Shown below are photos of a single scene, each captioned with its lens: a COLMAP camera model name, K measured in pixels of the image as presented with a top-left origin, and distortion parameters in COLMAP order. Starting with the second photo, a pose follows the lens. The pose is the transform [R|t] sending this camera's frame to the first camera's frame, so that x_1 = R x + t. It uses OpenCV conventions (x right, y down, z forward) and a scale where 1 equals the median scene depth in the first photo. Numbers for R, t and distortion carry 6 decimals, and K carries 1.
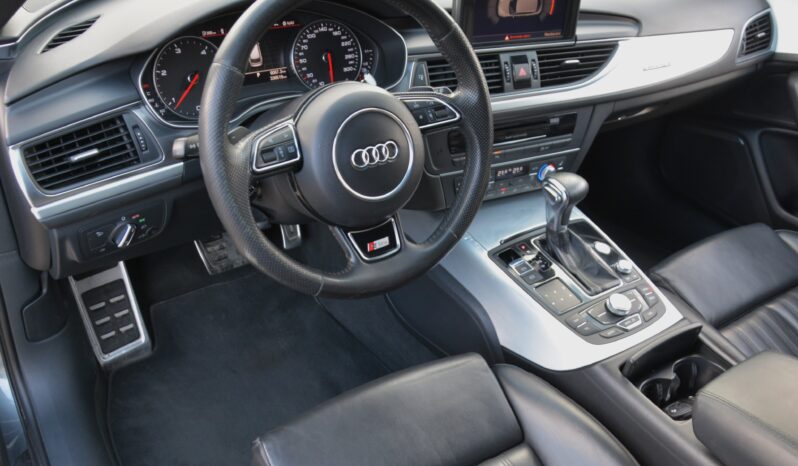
lens RADIAL K [[745.4, 0, 422.3], [0, 745.4, 232.7], [0, 0, 1]] dist [-0.018272, 0.000000]
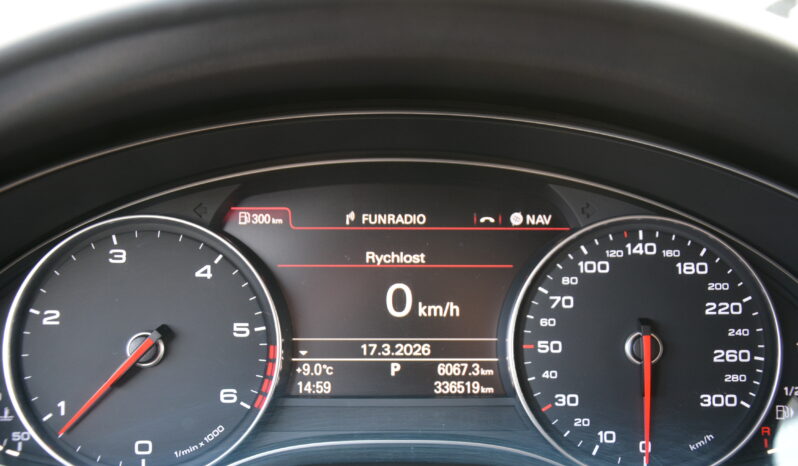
lens RADIAL K [[863.0, 0, 398.2], [0, 863.0, 236.9], [0, 0, 1]] dist [-0.027456, 0.000000]
pose [[0.824026, 0.082439, -0.560523, -0.024365], [-0.252765, 0.938930, -0.233497, -0.165188], [0.507042, 0.334088, 0.794540, 0.641819]]
